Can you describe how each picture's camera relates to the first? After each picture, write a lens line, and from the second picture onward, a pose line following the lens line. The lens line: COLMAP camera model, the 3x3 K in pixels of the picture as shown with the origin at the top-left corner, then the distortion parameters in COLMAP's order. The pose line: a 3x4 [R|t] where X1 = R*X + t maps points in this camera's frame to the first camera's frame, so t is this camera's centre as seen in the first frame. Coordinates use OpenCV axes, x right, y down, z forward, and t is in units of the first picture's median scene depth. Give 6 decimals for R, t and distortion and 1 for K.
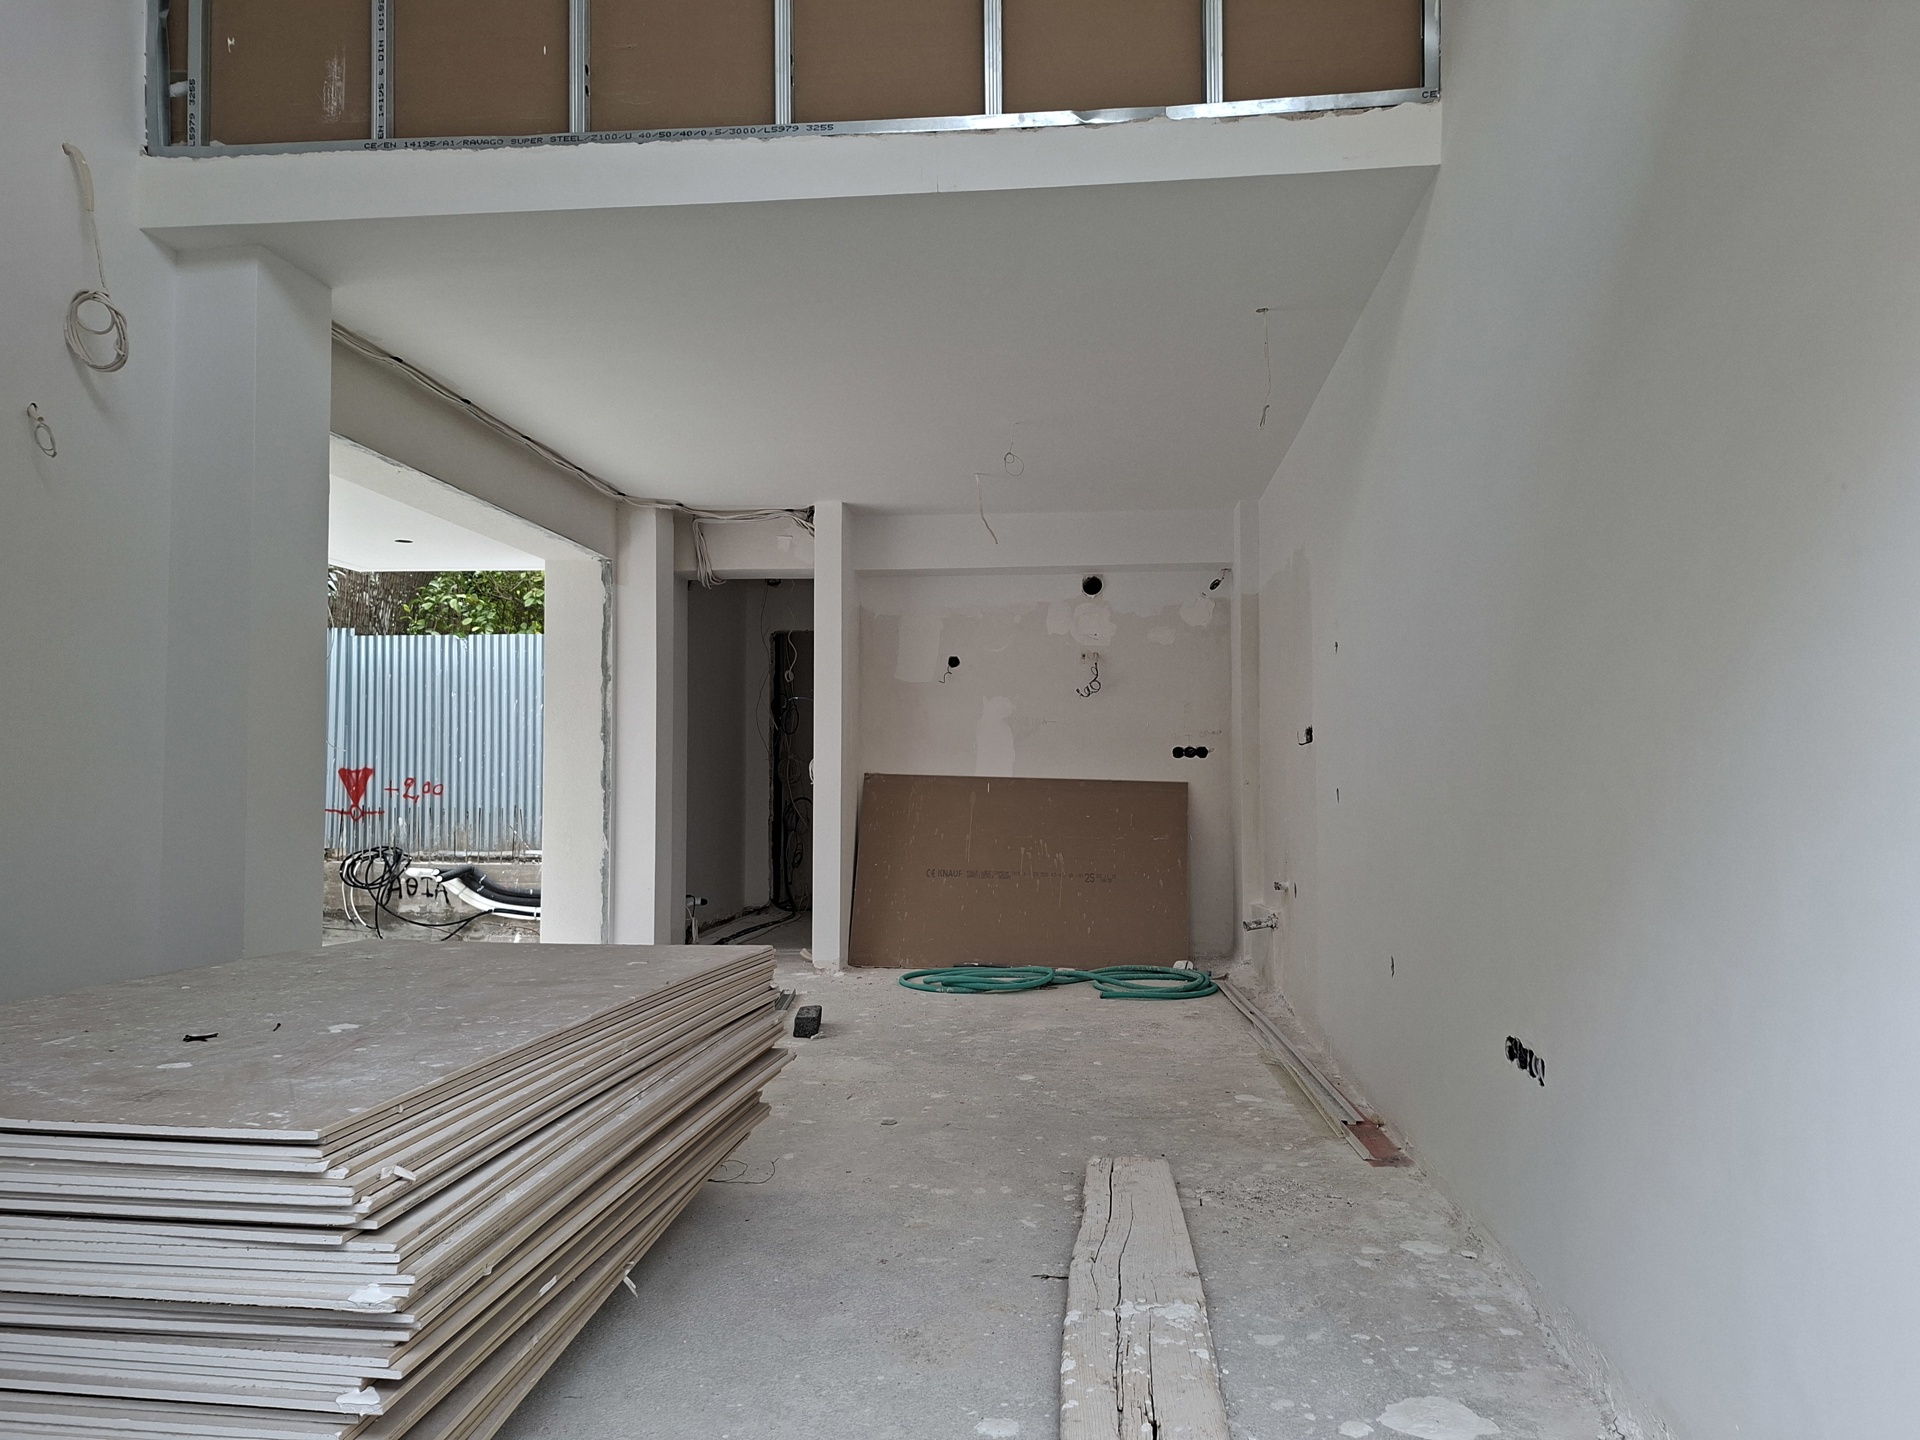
lens RADIAL K [[1333.4, 0, 960.0], [0, 1333.4, 720.0], [0, 0, 1]] dist [0.084961, -0.121757]
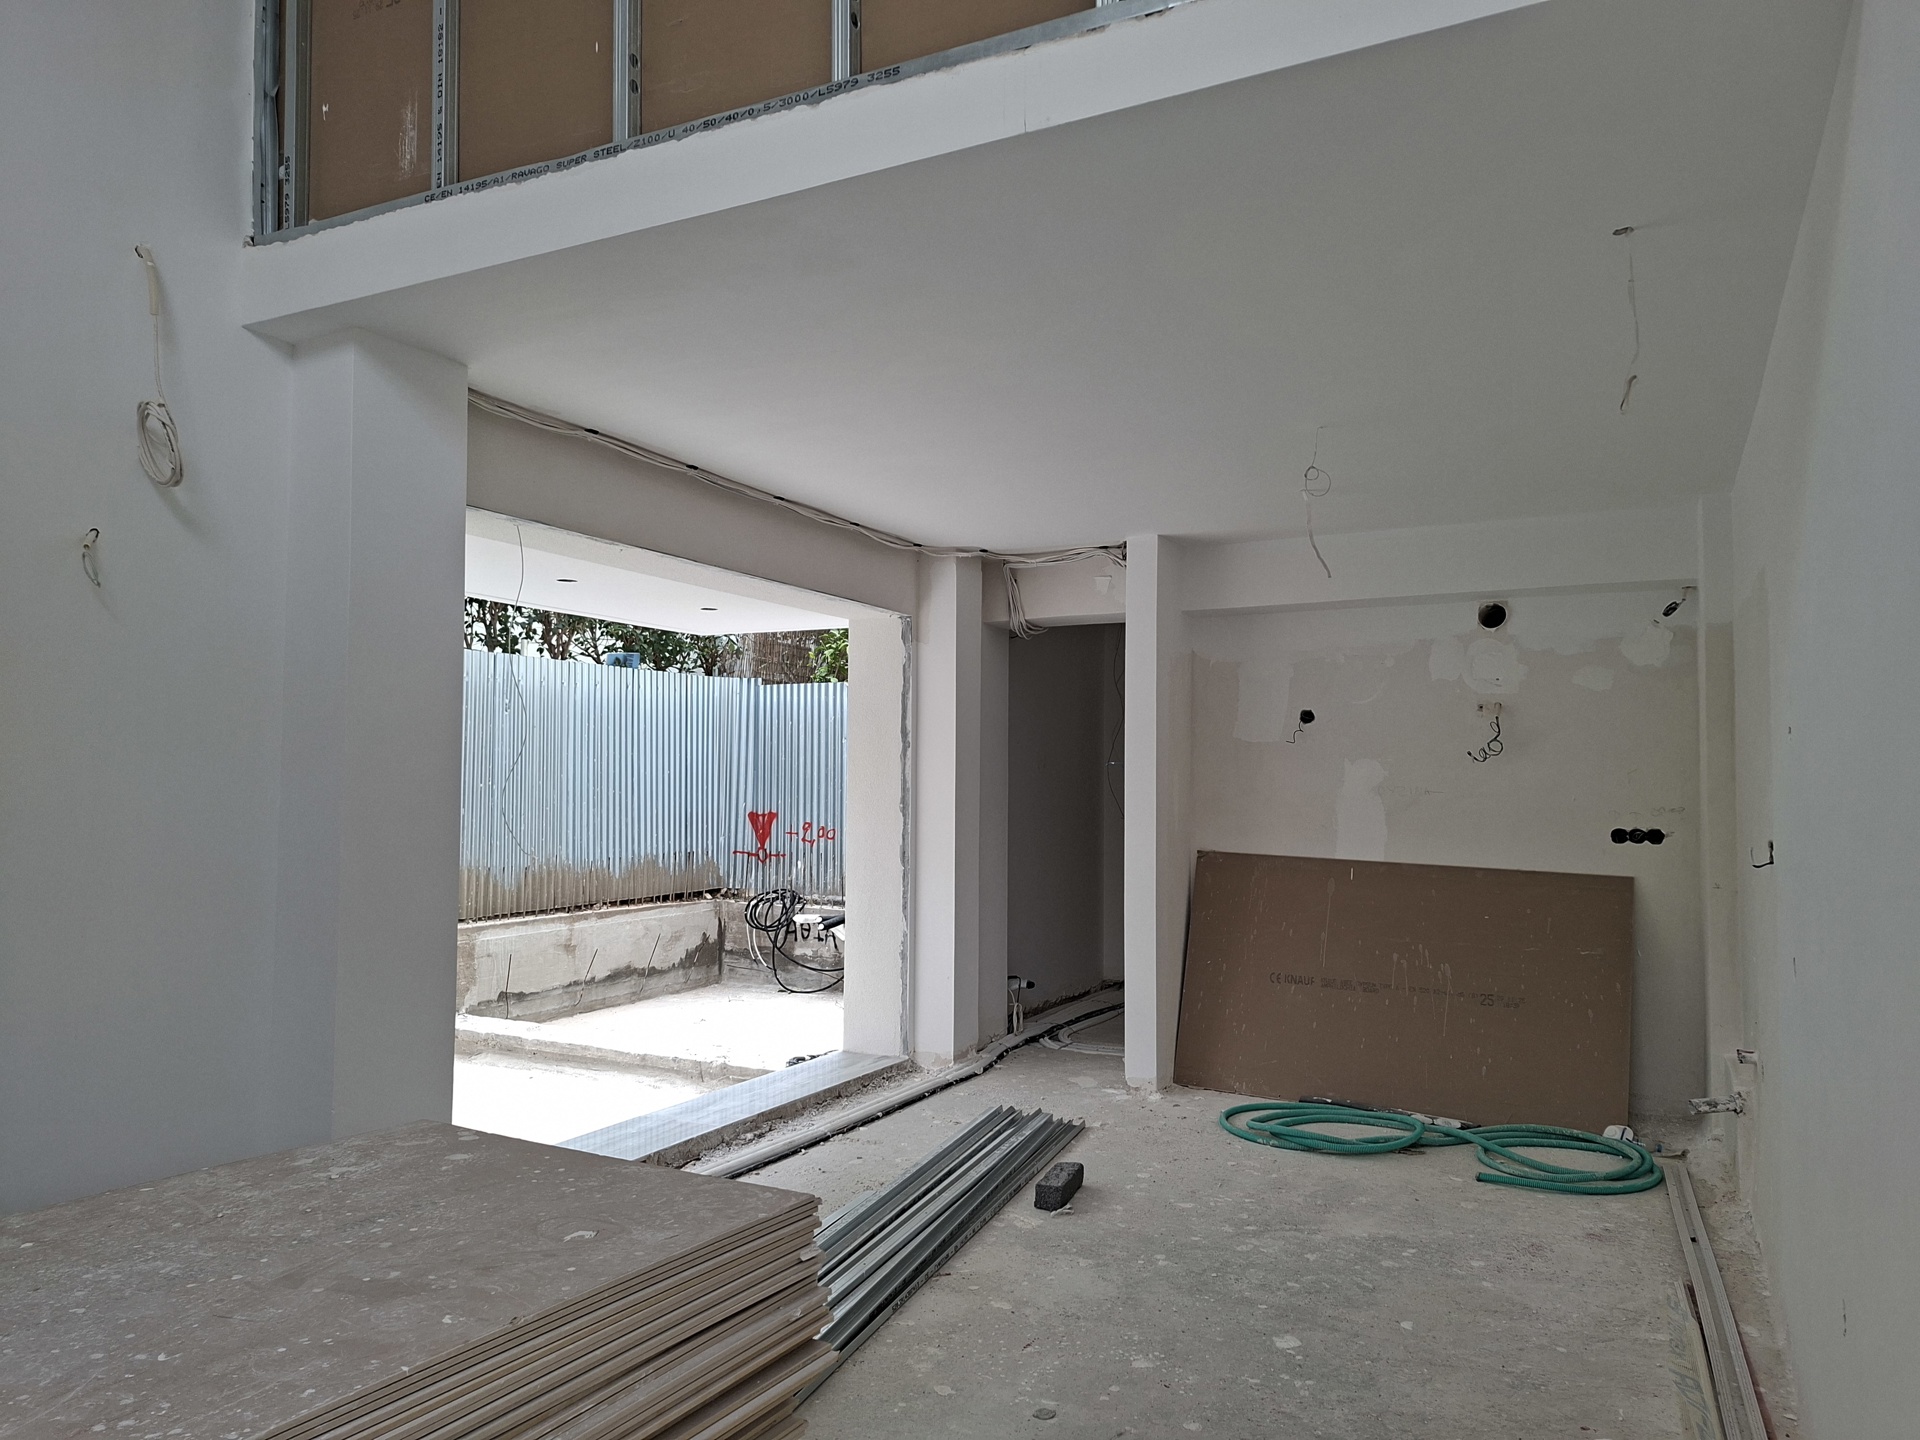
lens RADIAL K [[1289.3, 0, 960.0], [0, 1289.3, 720.0], [0, 0, 1]] dist [0.145790, -0.209678]
pose [[0.924872, -0.012671, -0.380068, 0.106361], [0.013208, 0.999912, -0.001194, -0.045354], [0.380050, -0.003915, 0.924958, 0.185385]]
